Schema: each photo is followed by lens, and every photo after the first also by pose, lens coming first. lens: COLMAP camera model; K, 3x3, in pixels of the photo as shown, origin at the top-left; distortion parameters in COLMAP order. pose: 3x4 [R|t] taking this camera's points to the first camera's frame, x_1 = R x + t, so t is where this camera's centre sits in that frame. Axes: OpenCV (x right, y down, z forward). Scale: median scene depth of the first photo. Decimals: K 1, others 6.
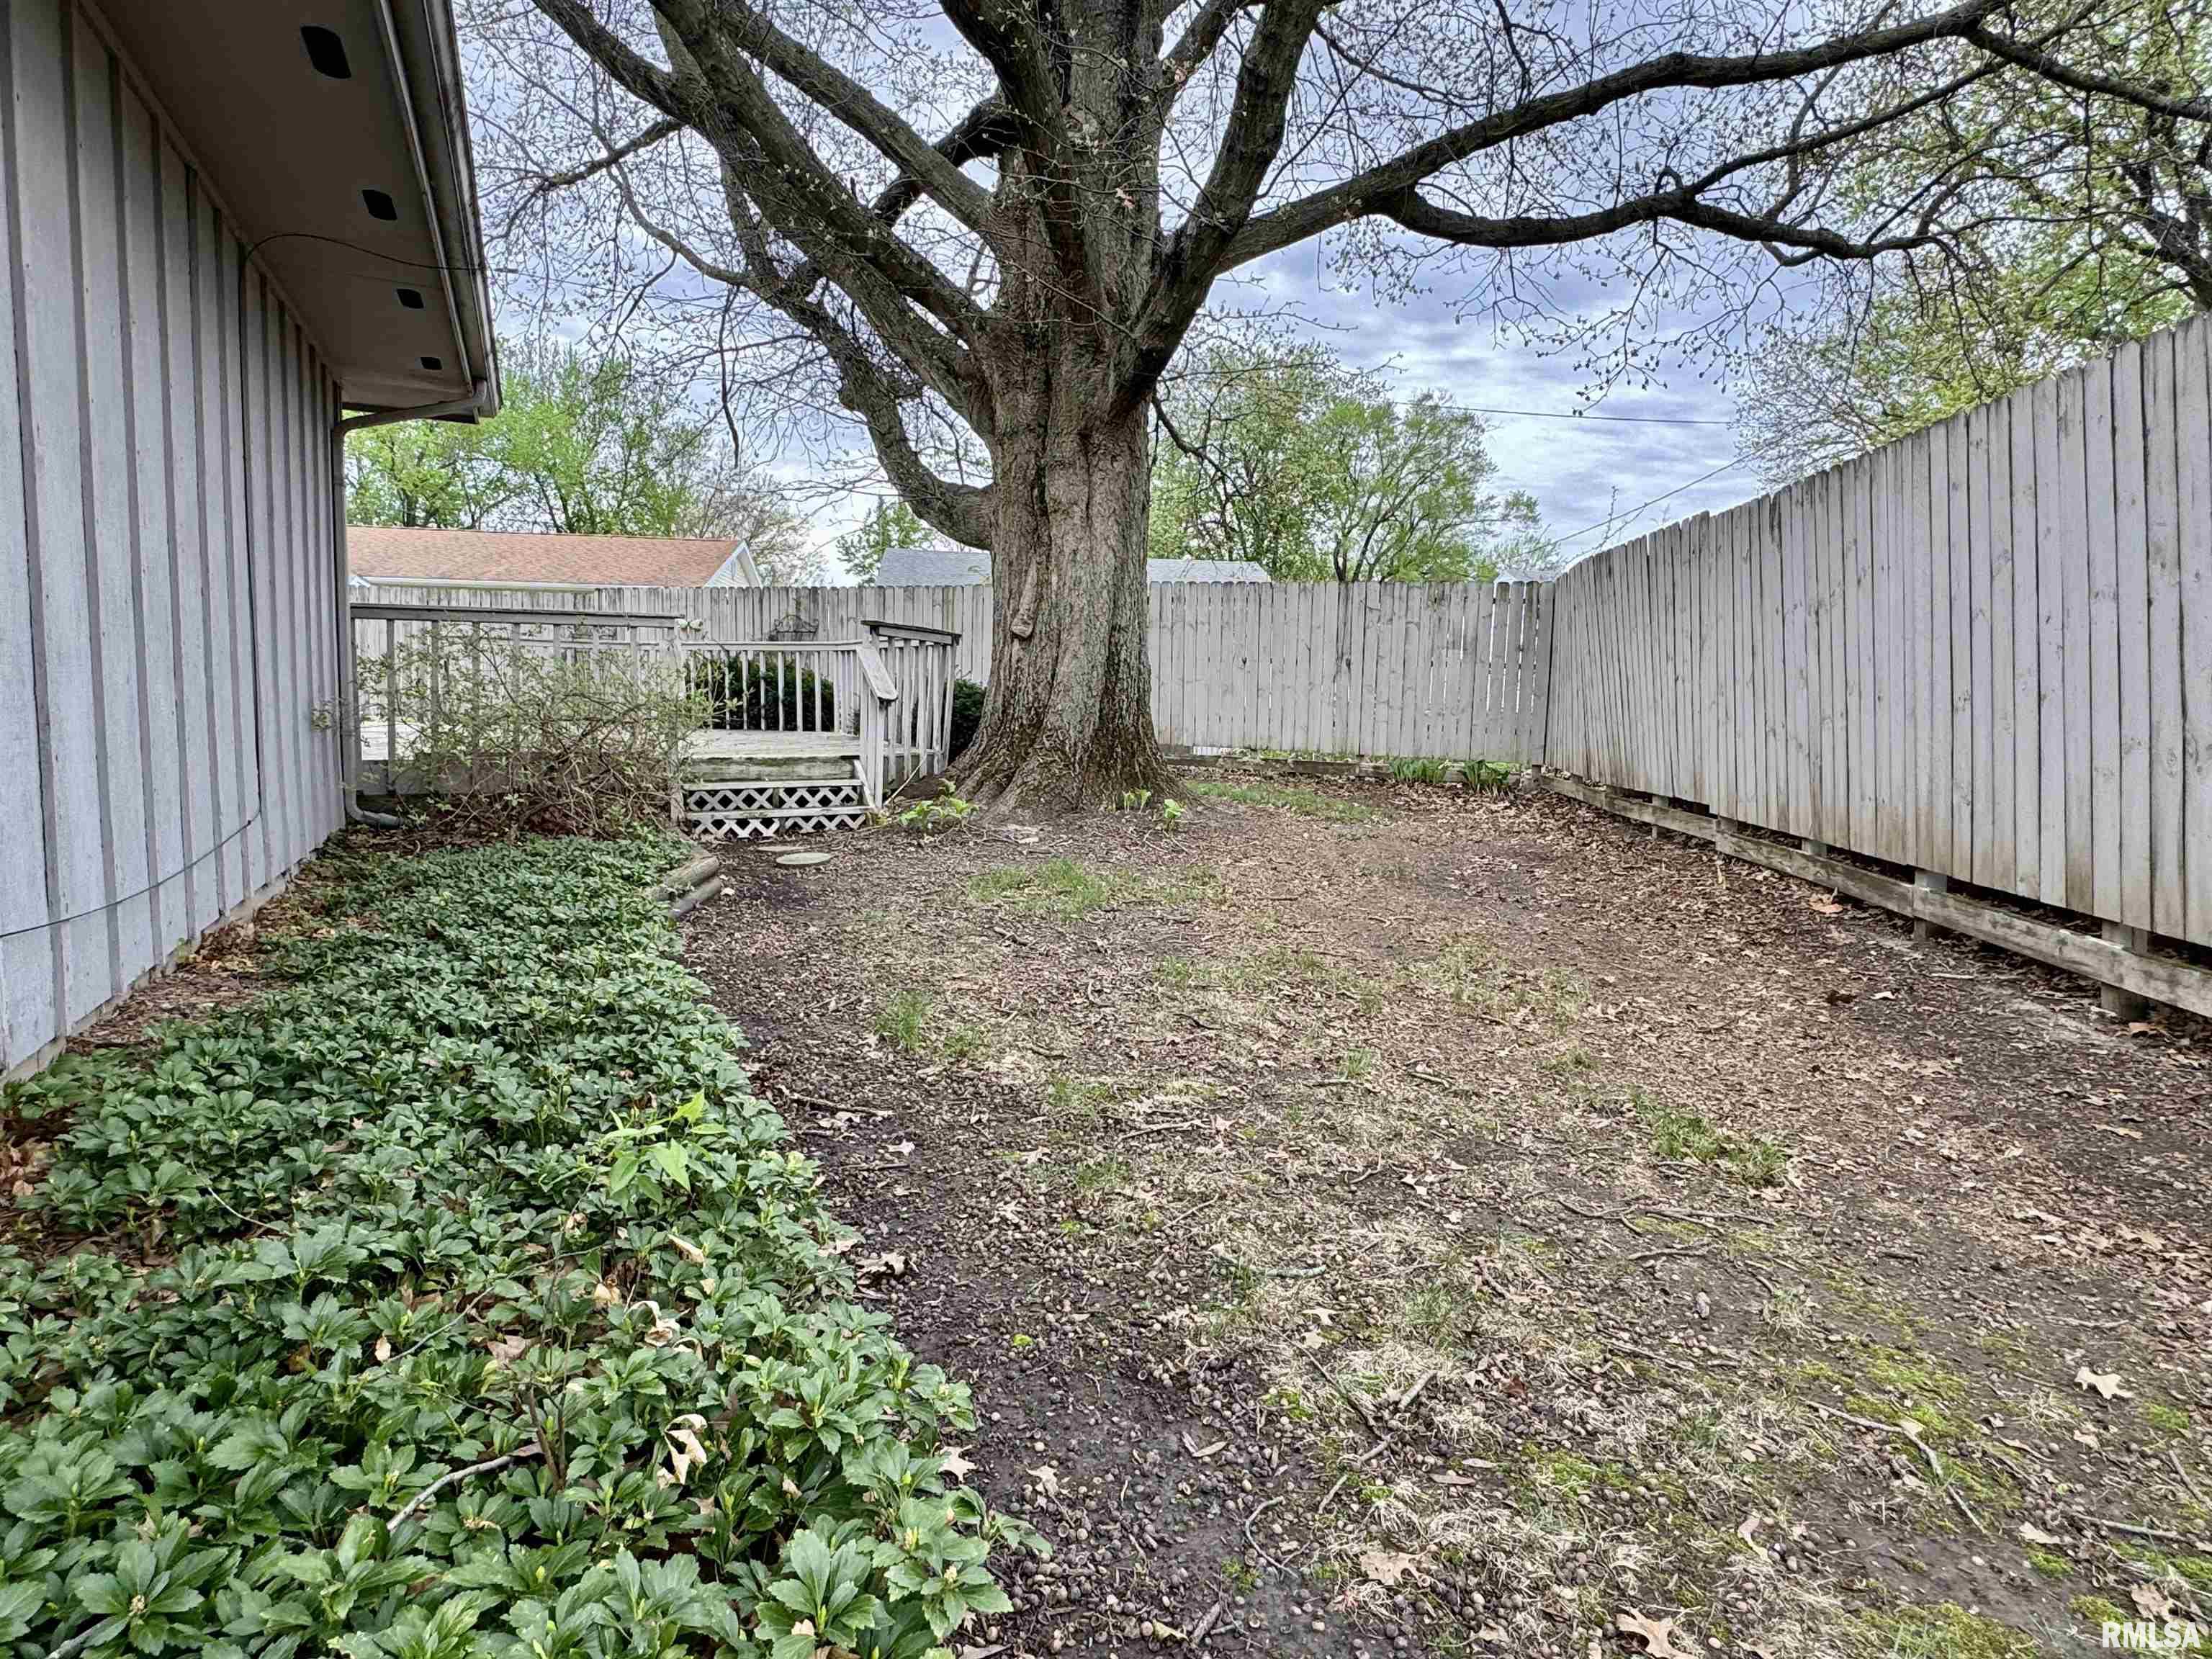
lens RADIAL K [[1205.3, 0, 1106.0], [0, 1205.3, 829.5], [0, 0, 1]] dist [-0.003731, 0.000297]
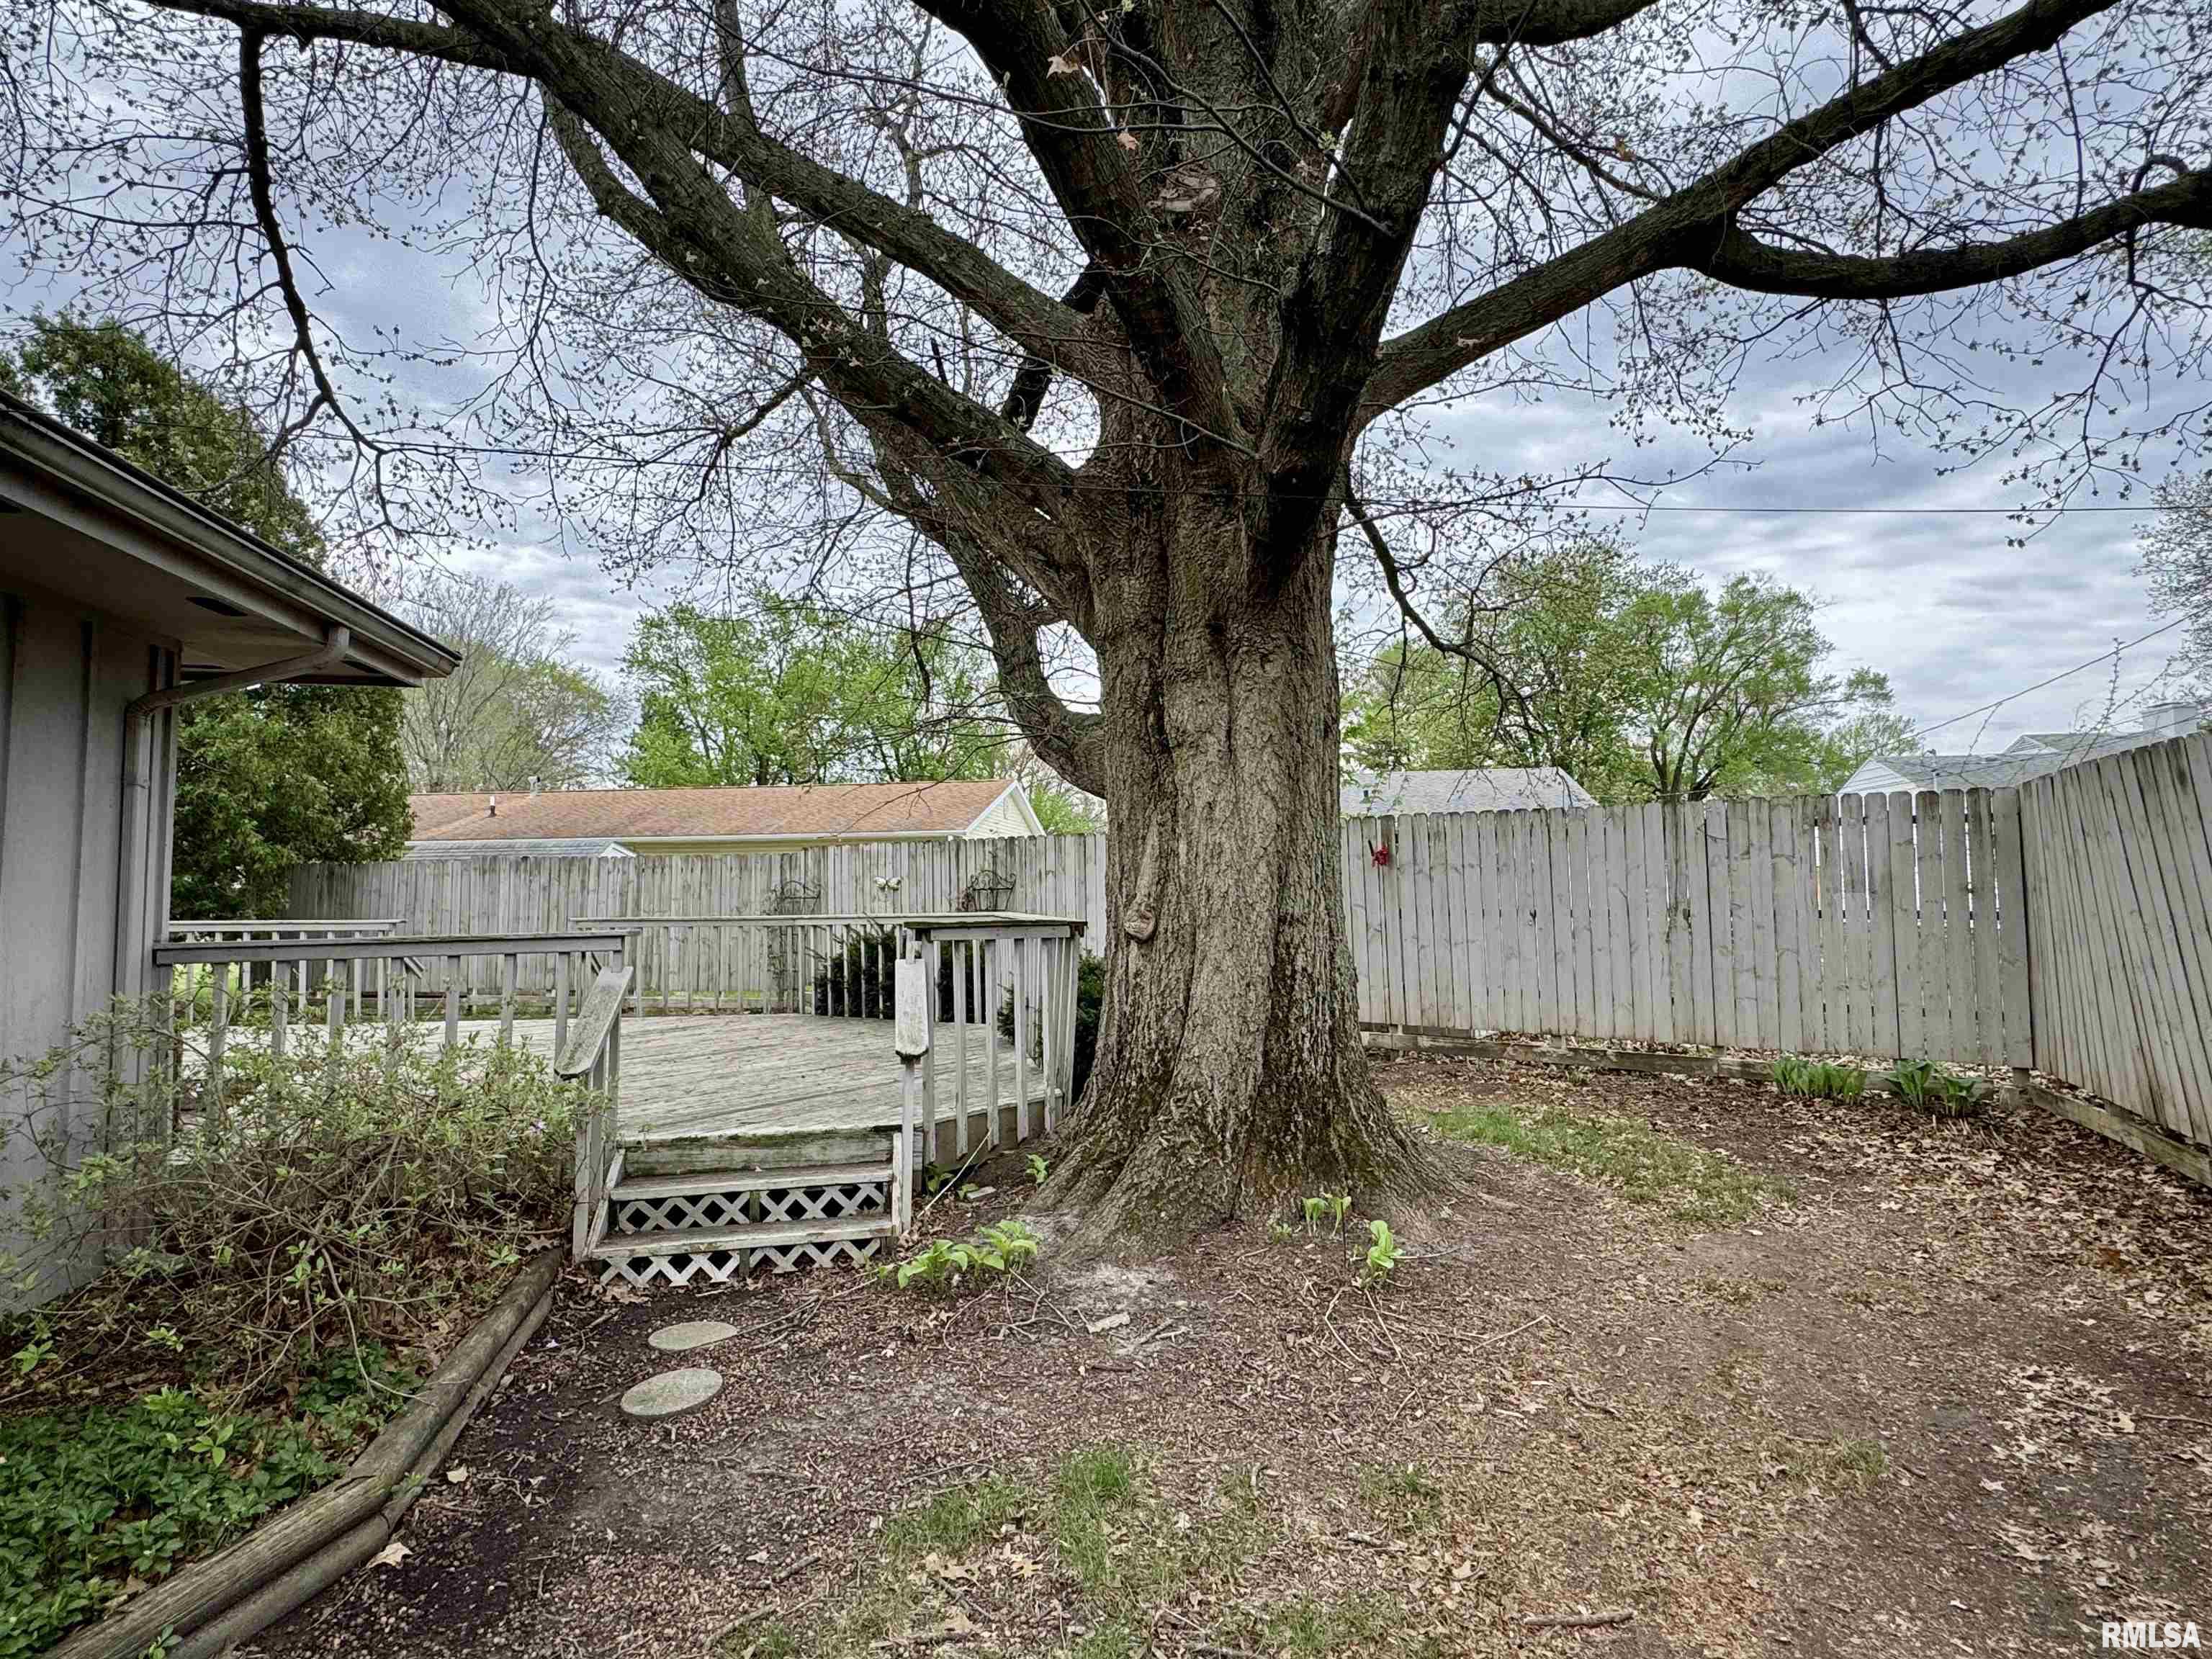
lens RADIAL K [[1205.3, 0, 1106.0], [0, 1205.3, 829.5], [0, 0, 1]] dist [-0.003731, 0.000297]
pose [[0.968765, -0.052004, -0.242467, 0.065904], [0.008126, 0.983896, -0.178555, -0.093883], [0.247848, 0.171008, 0.953587, 0.342698]]
